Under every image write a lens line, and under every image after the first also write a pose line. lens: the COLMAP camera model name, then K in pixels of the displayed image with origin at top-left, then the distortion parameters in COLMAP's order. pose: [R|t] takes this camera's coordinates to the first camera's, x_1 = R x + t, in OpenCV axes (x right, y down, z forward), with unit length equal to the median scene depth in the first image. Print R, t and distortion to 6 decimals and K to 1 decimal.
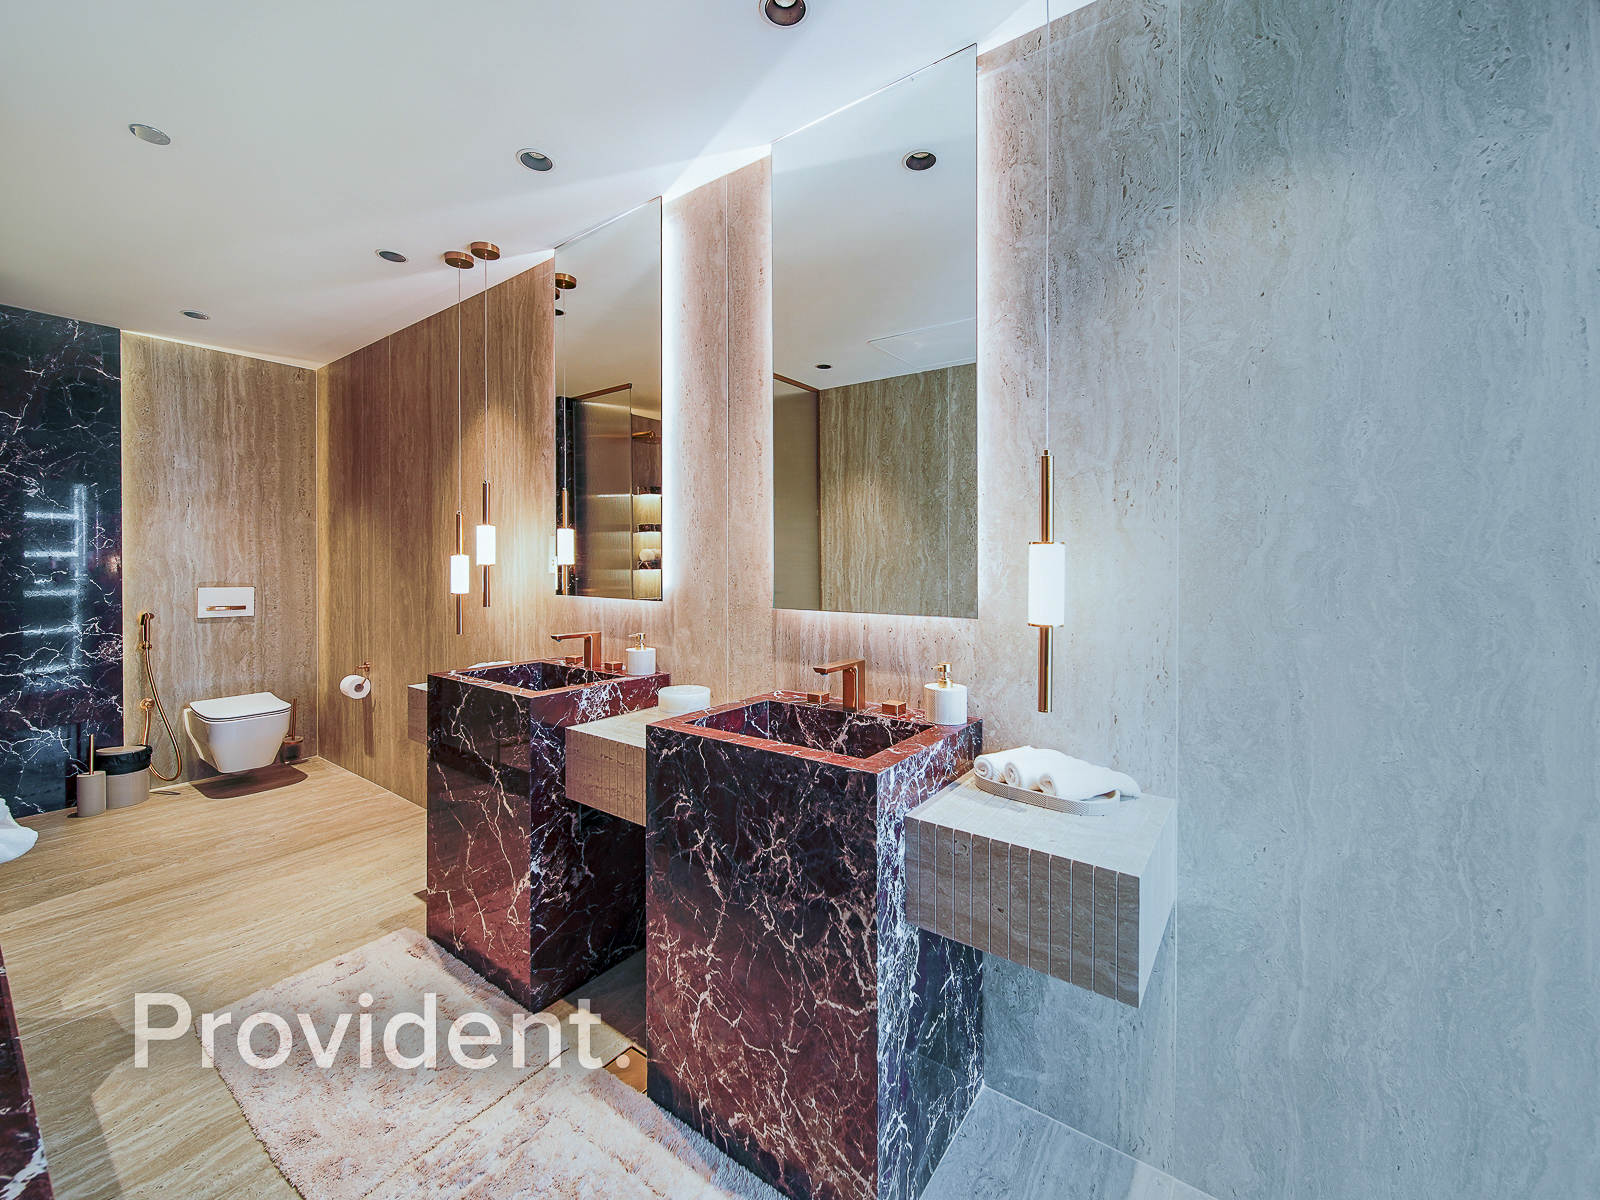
lens RADIAL K [[669.8, 0, 794.4], [0, 669.8, 565.5], [0, 0, 1]] dist [-0.000242, -0.001039]
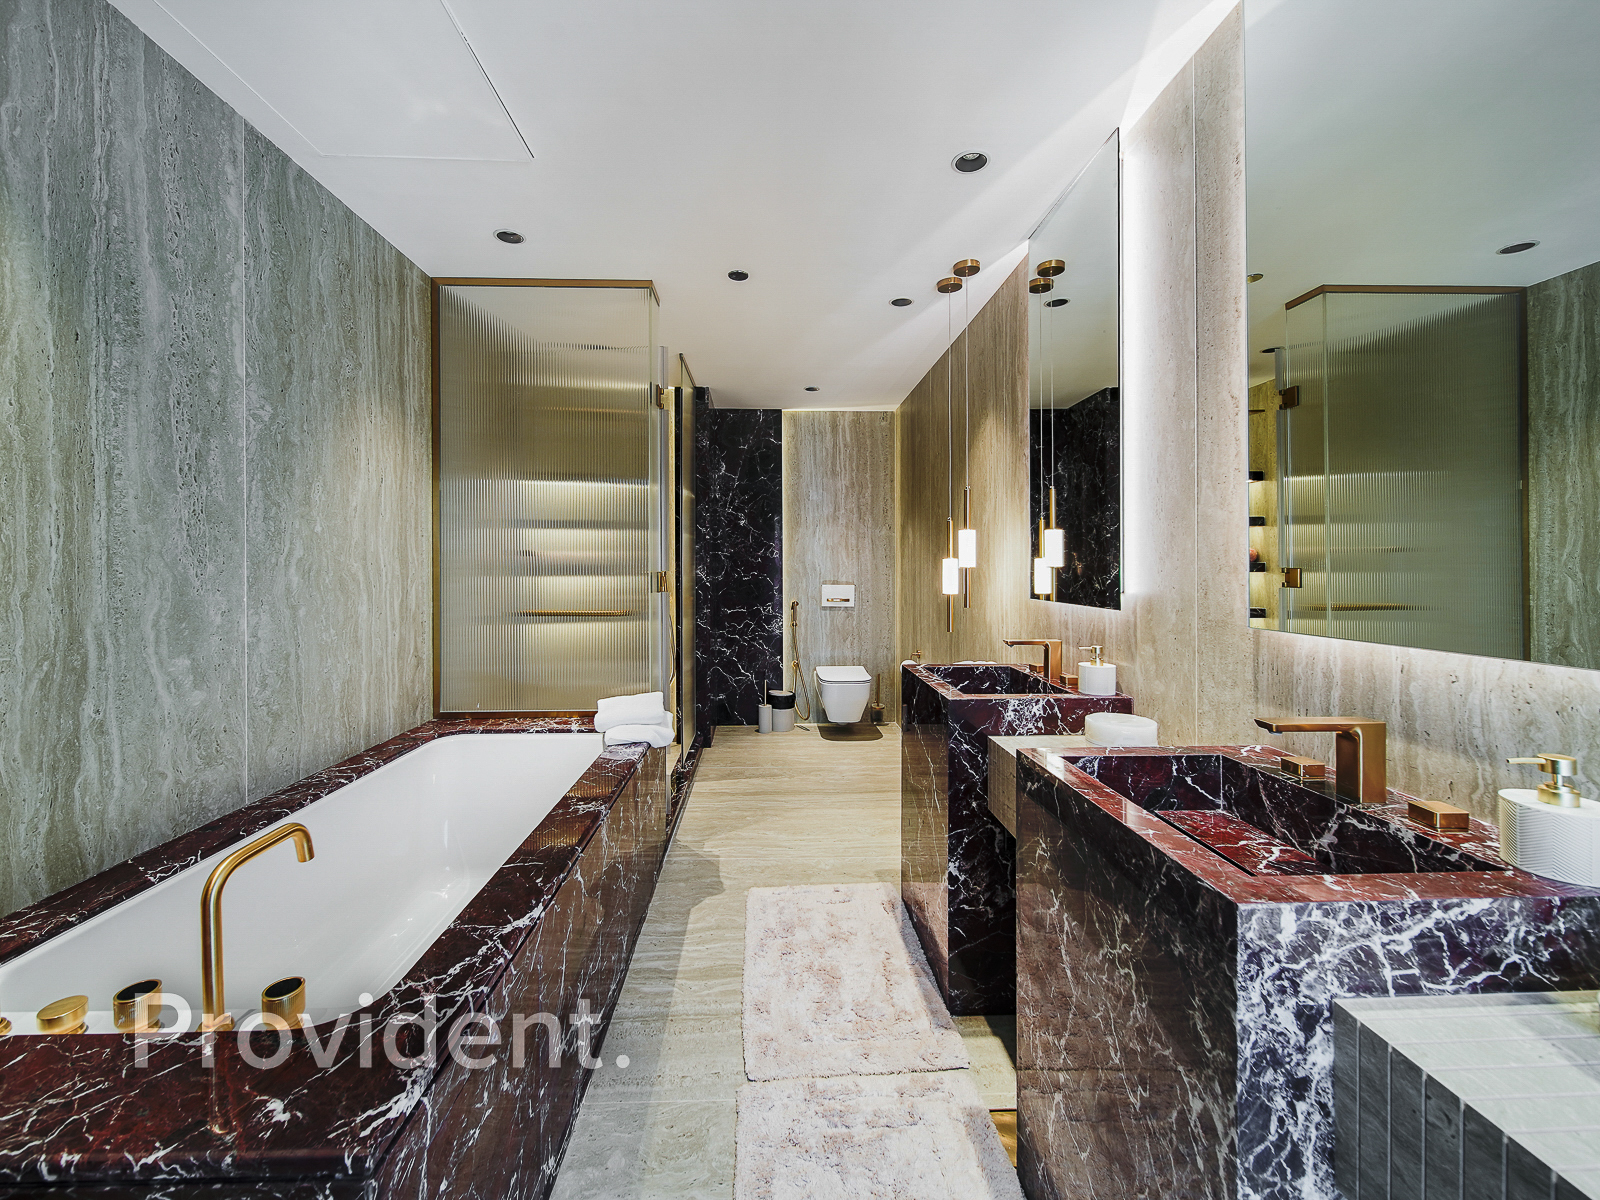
lens RADIAL K [[649.6, 0, 779.8], [0, 649.6, 568.4], [0, 0, 1]] dist [0.000887, -0.002208]
pose [[0.610069, -0.000776, -0.792348, 0.125199], [-0.000549, 0.999999, -0.001403, 0.001519], [0.792348, 0.001291, 0.610068, 0.112293]]
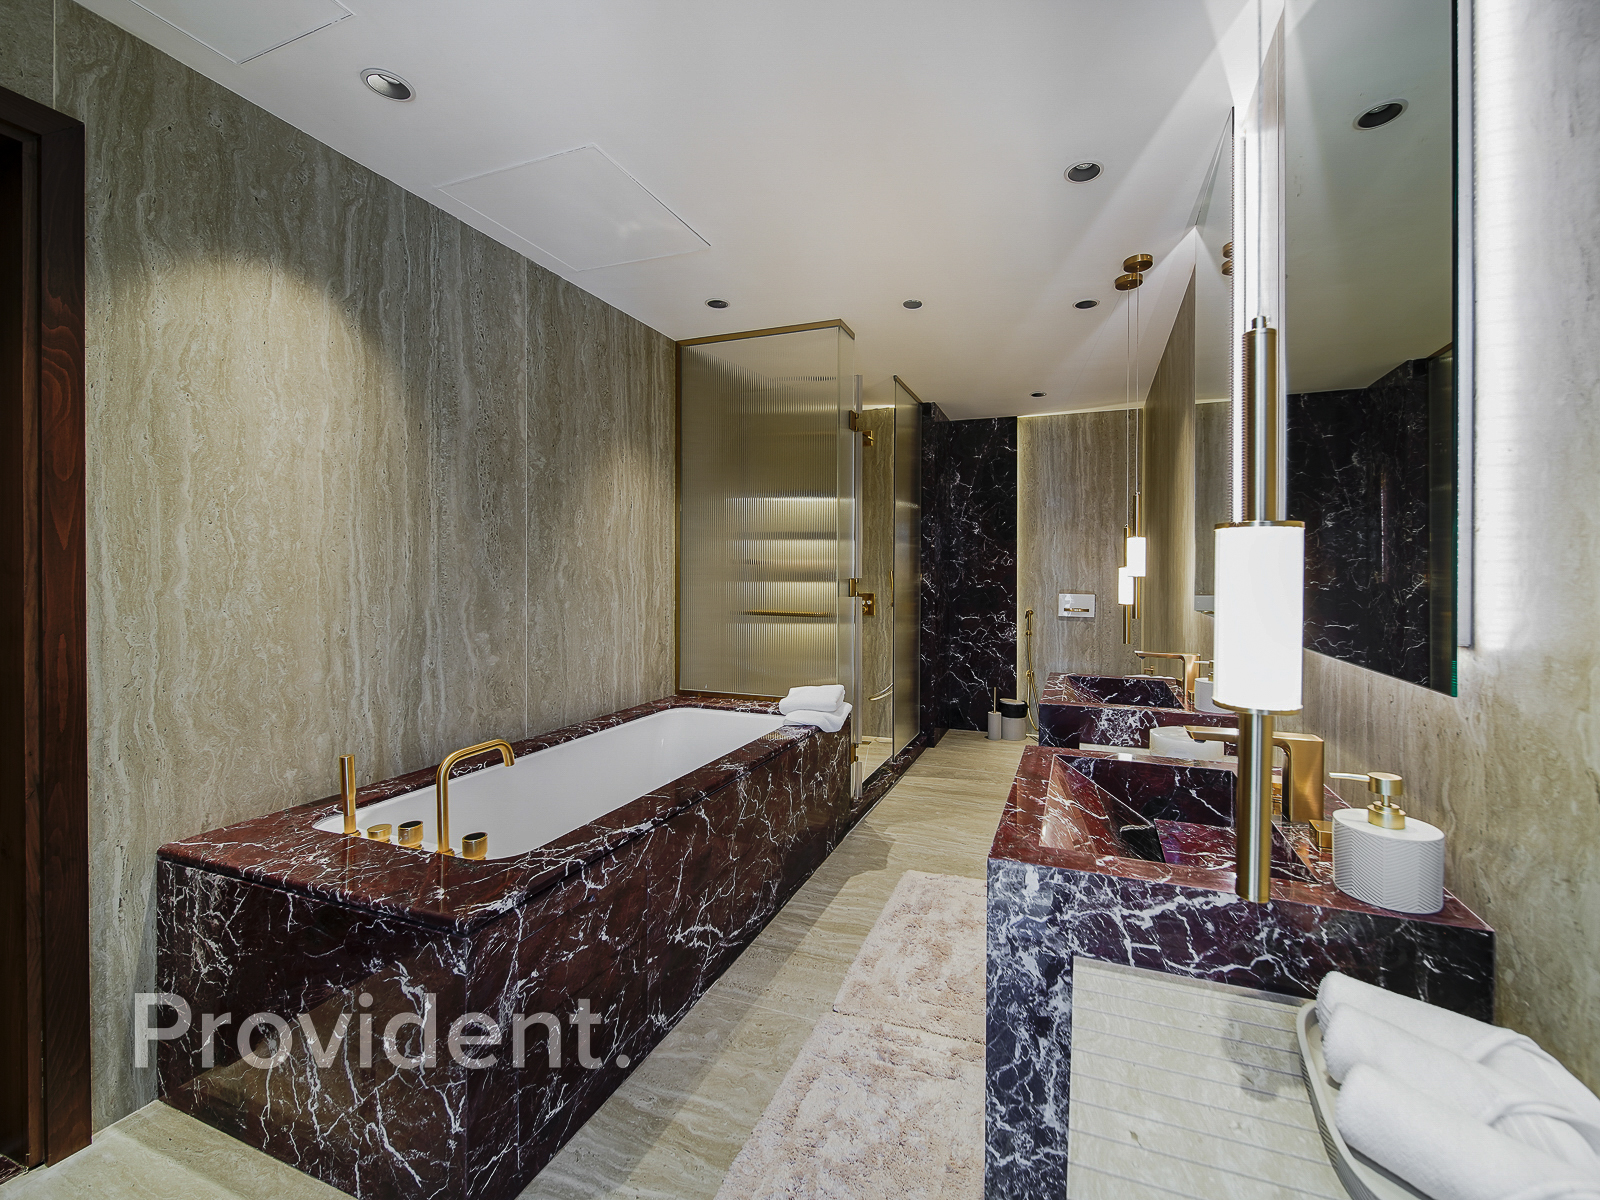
lens RADIAL K [[655.6, 0, 840.4], [0, 655.6, 578.2], [0, 0, 1]] dist [-0.001213, -0.000246]
pose [[0.274739, 0.005320, -0.961504, 0.261477], [-0.008447, 0.999959, 0.003119, 0.001565], [0.961482, 0.007264, 0.274772, 0.221162]]
